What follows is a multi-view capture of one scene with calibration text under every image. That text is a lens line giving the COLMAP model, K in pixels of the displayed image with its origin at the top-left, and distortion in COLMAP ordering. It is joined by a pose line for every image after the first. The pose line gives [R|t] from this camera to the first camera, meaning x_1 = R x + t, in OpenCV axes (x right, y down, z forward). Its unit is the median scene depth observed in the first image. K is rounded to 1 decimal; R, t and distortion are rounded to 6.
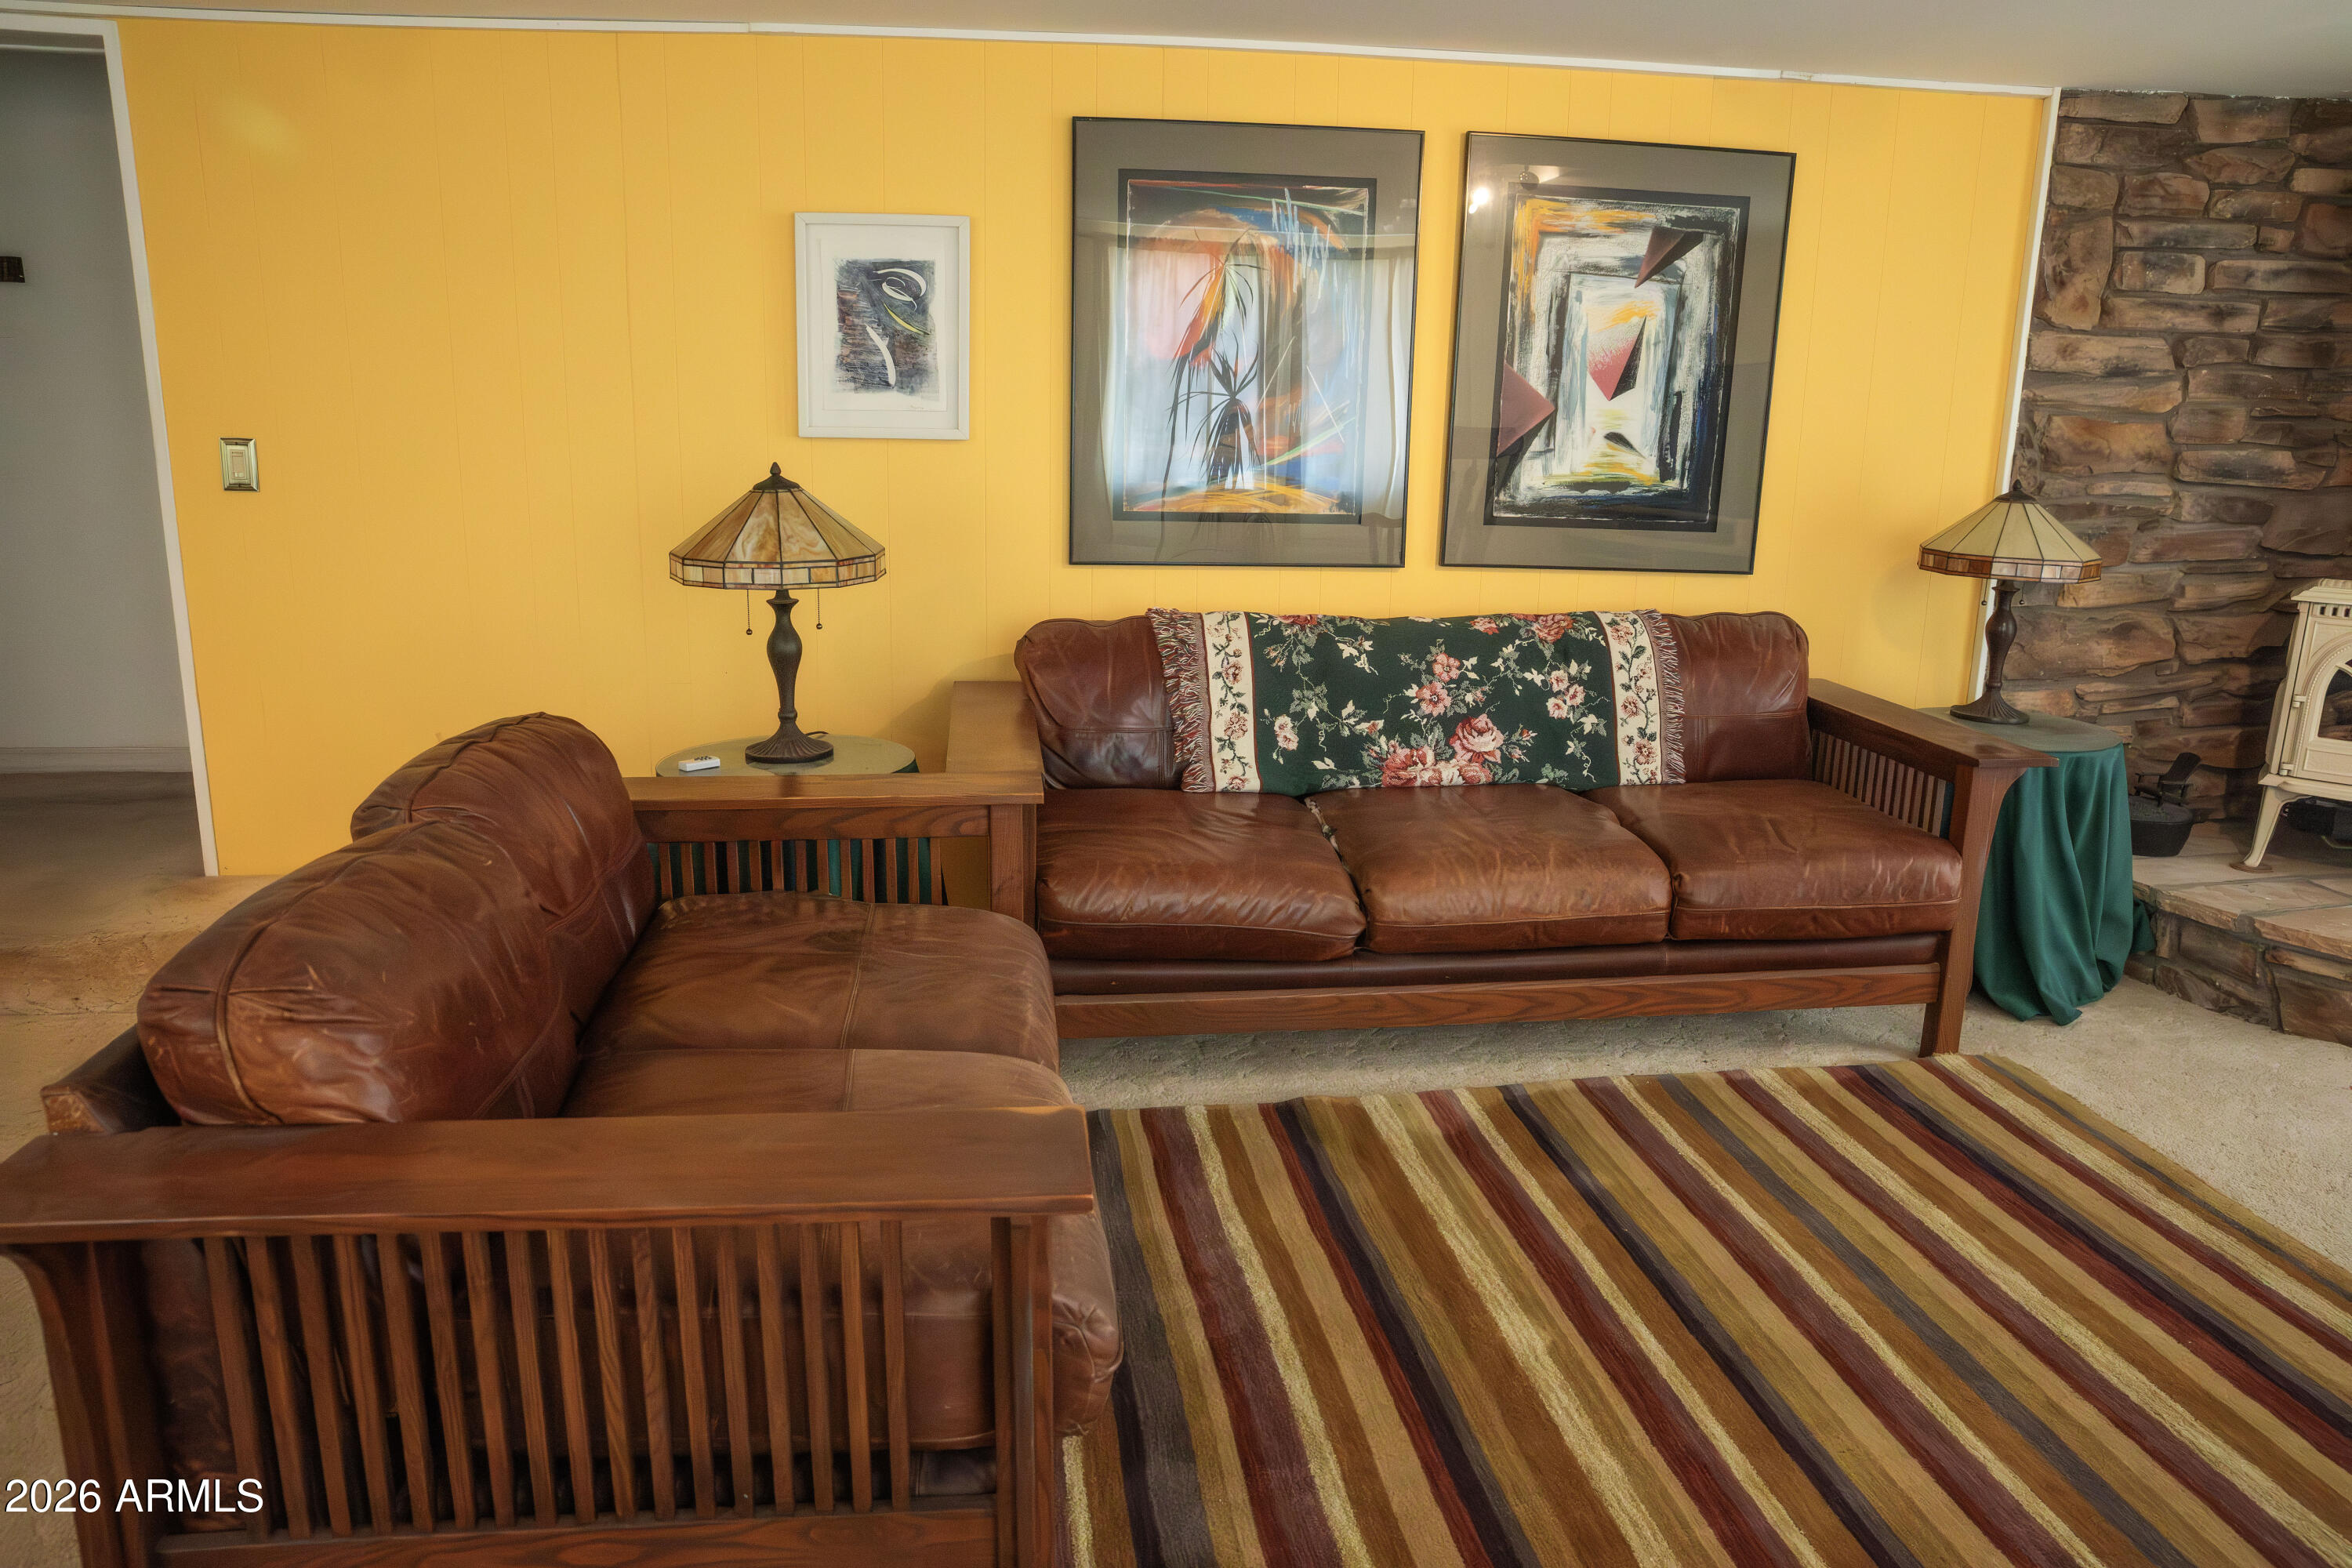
lens RADIAL K [[1610.5, 0, 1173.8], [0, 1610.5, 780.4], [0, 0, 1]] dist [-0.105241, 0.082207]
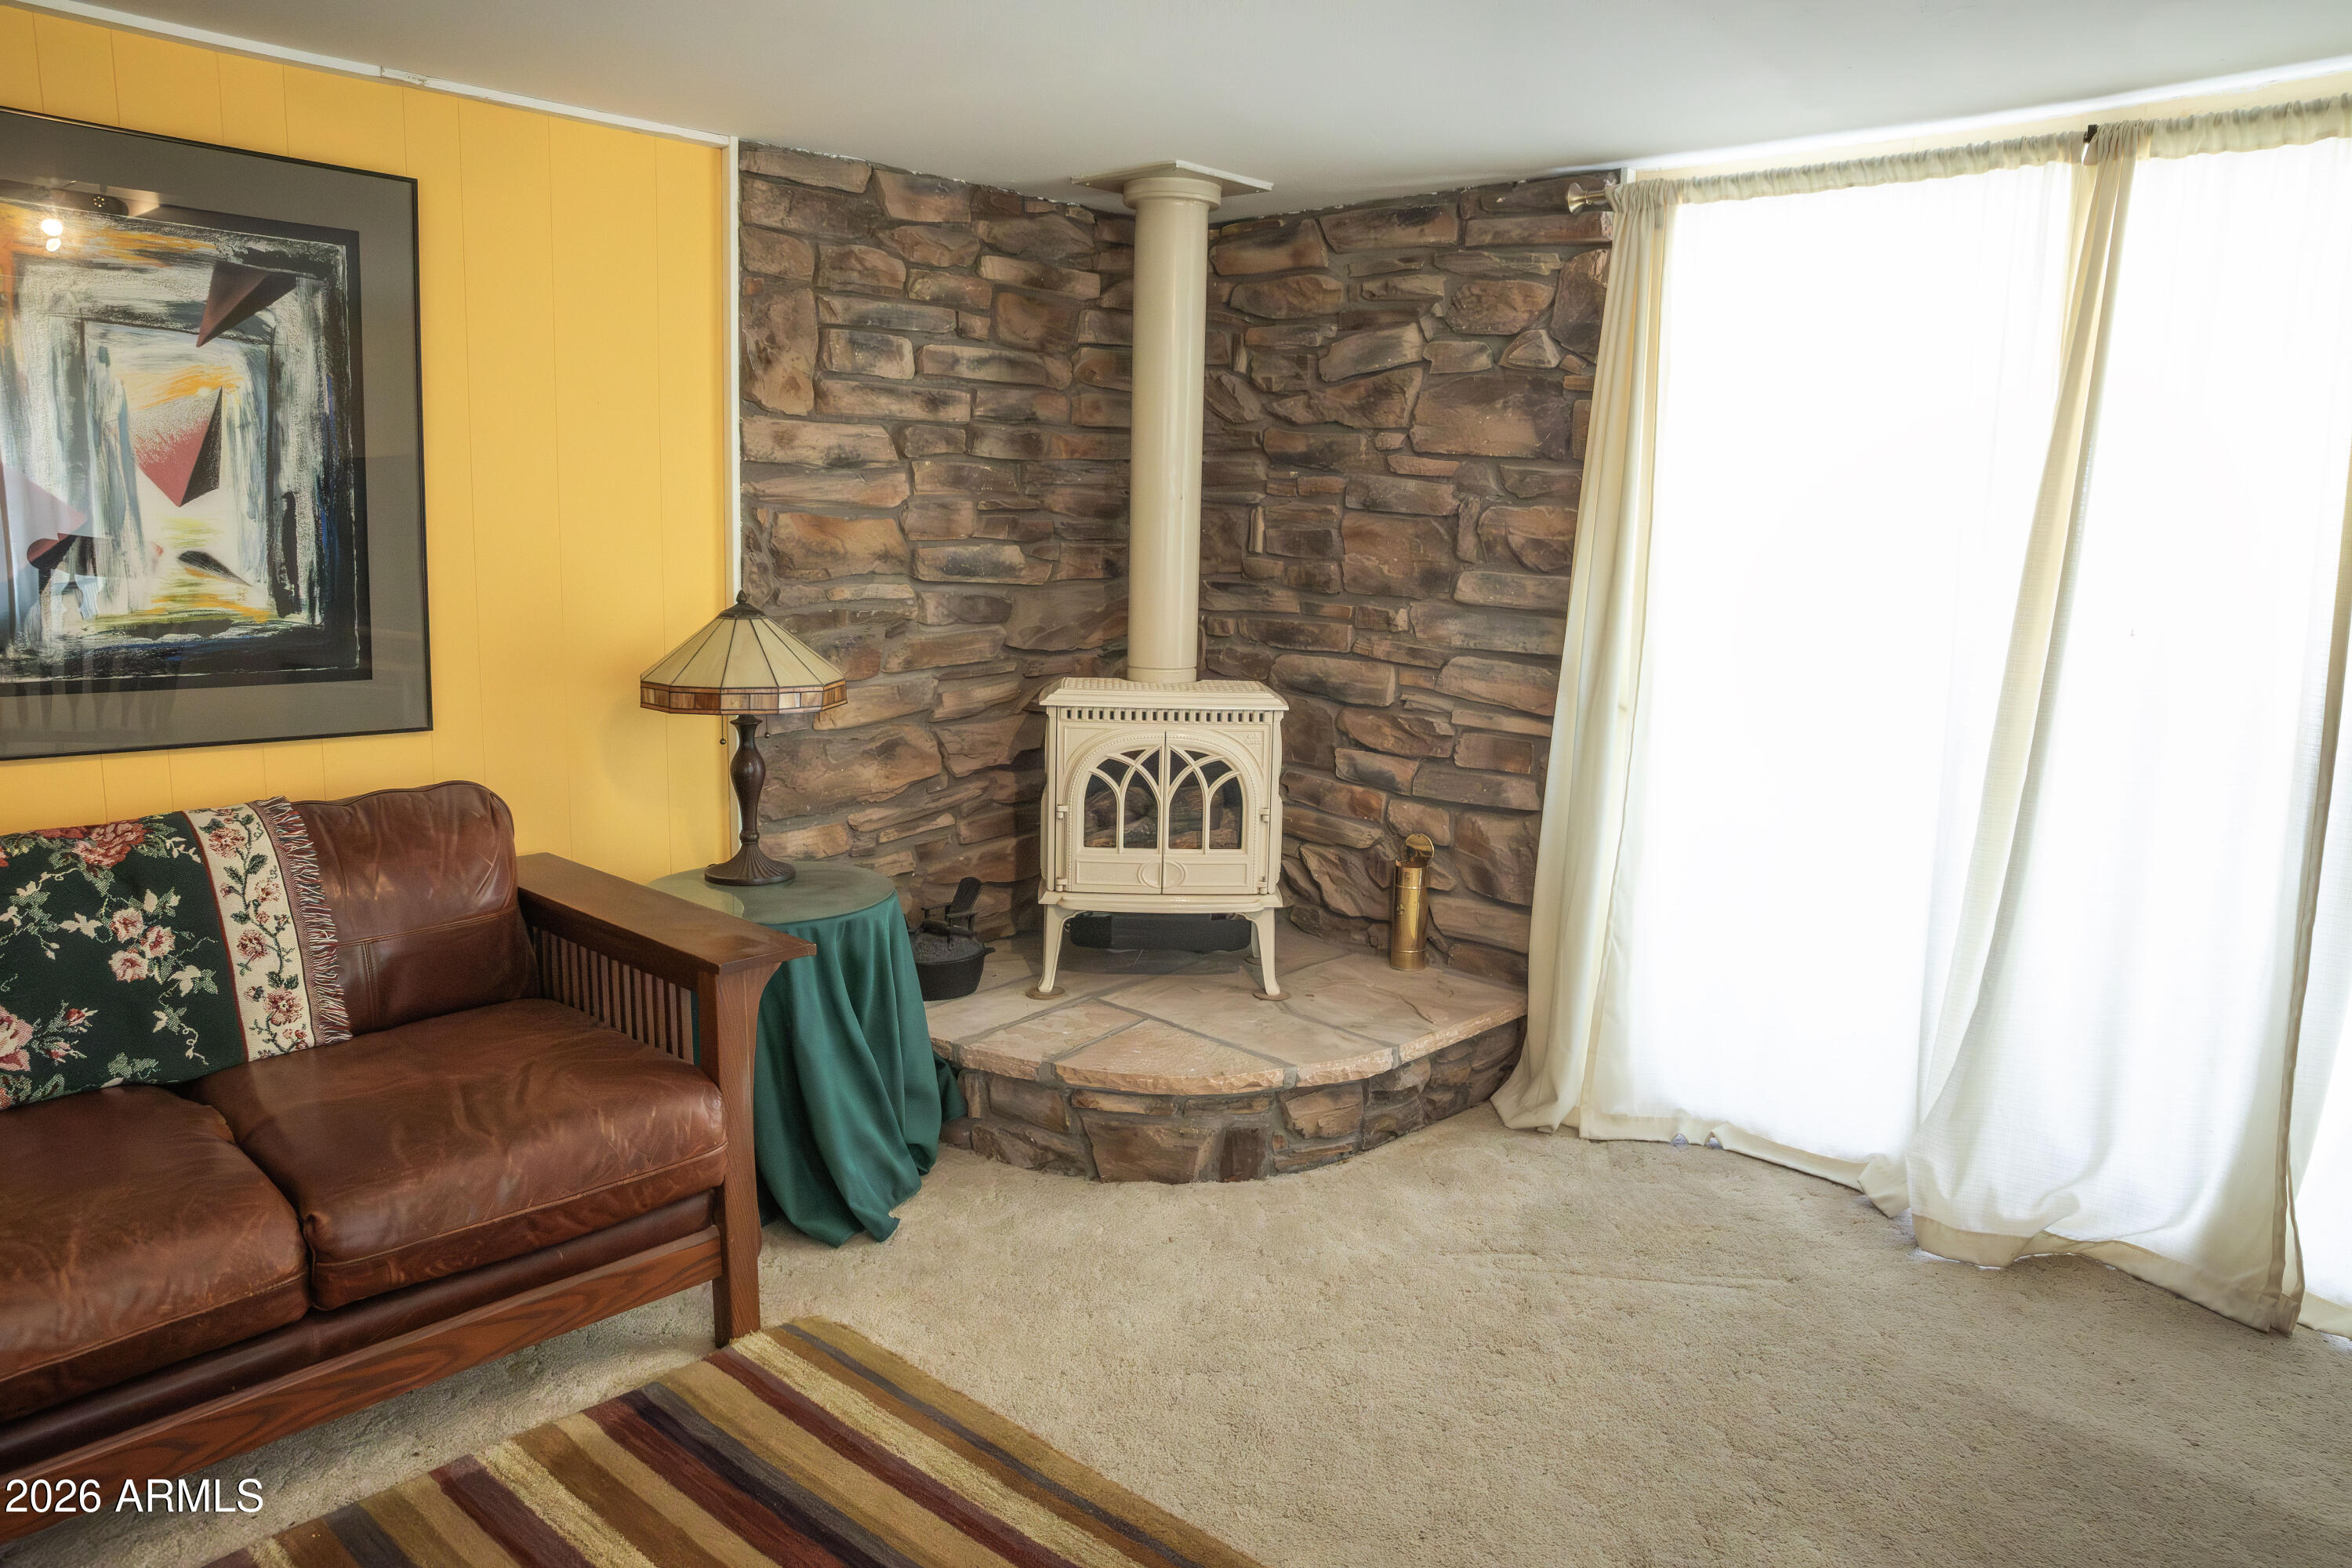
lens RADIAL K [[1610.5, 0, 1183.3], [0, 1610.5, 779.8], [0, 0, 1]] dist [-0.105241, 0.082207]
pose [[0.762711, -0.107373, 0.637764, 0.166867], [0.143951, 0.989569, -0.005550, -0.054602], [-0.630516, 0.096040, 0.770212, 0.212499]]
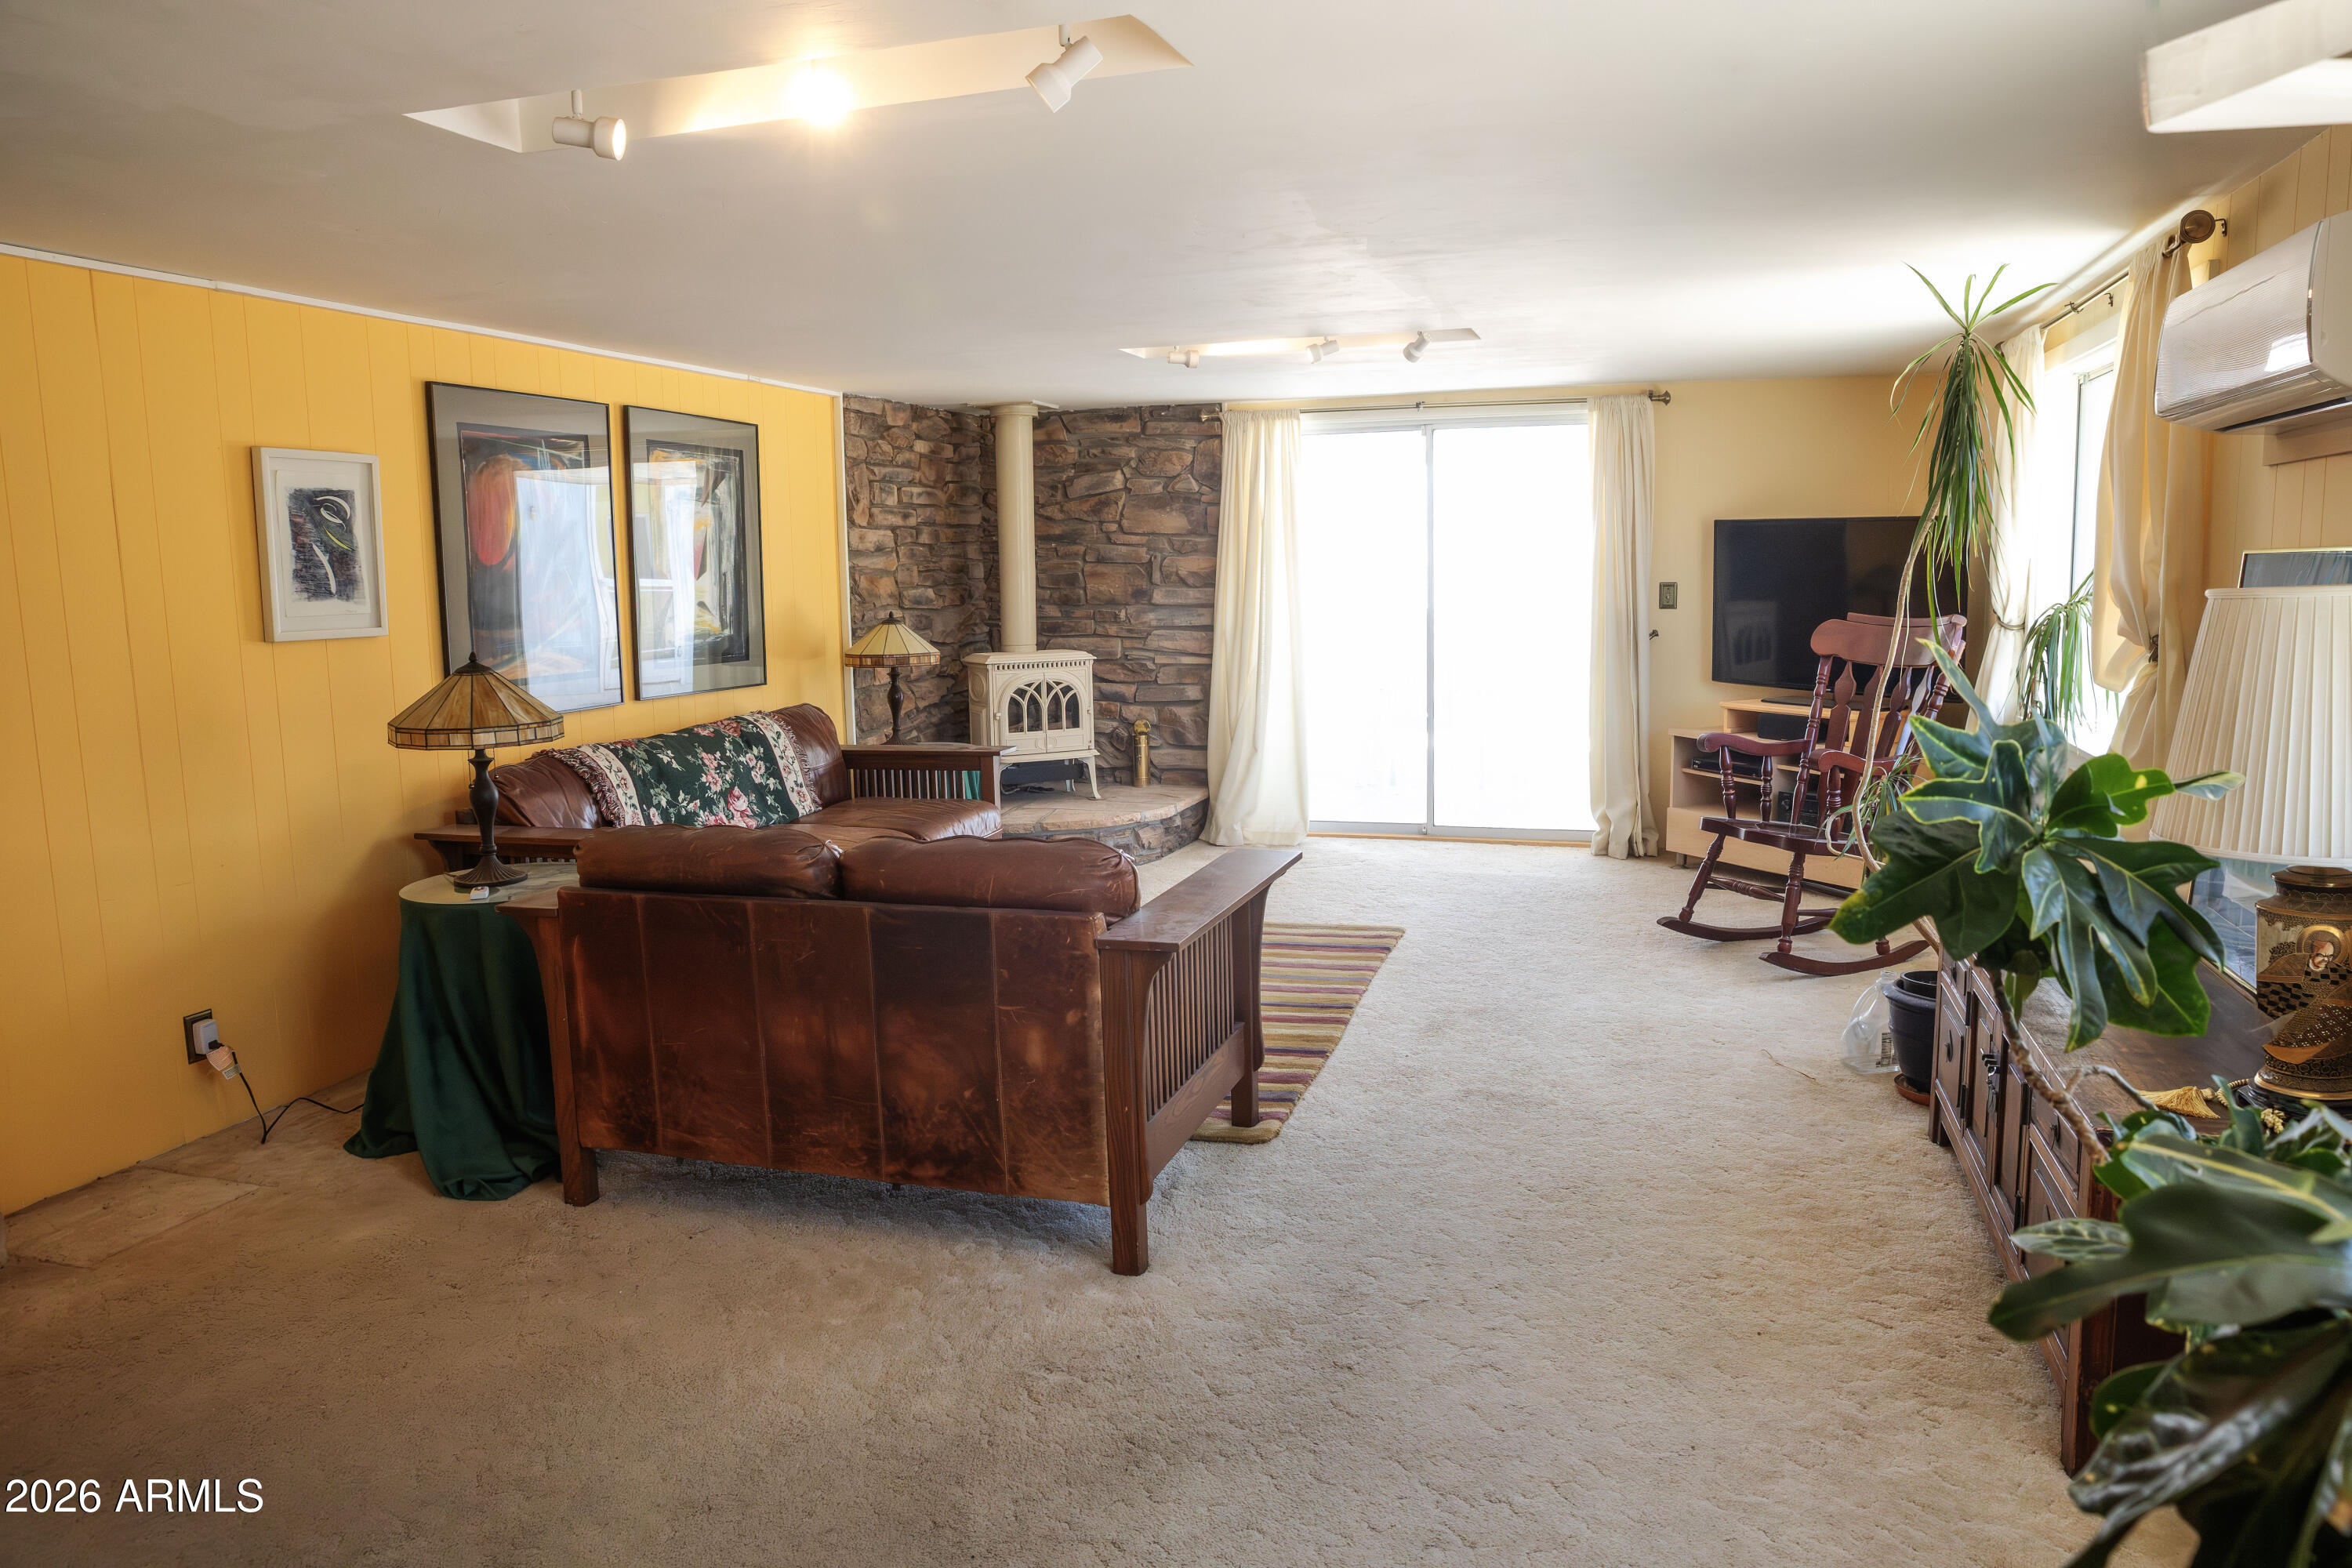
lens RADIAL K [[1610.5, 0, 1170.5], [0, 1610.5, 782.7], [0, 0, 1]] dist [-0.105241, 0.082207]
pose [[0.412867, -0.150597, 0.898255, -0.973110], [0.240114, 0.969343, 0.052151, -0.024247], [-0.878571, 0.194152, 0.436370, -0.021394]]
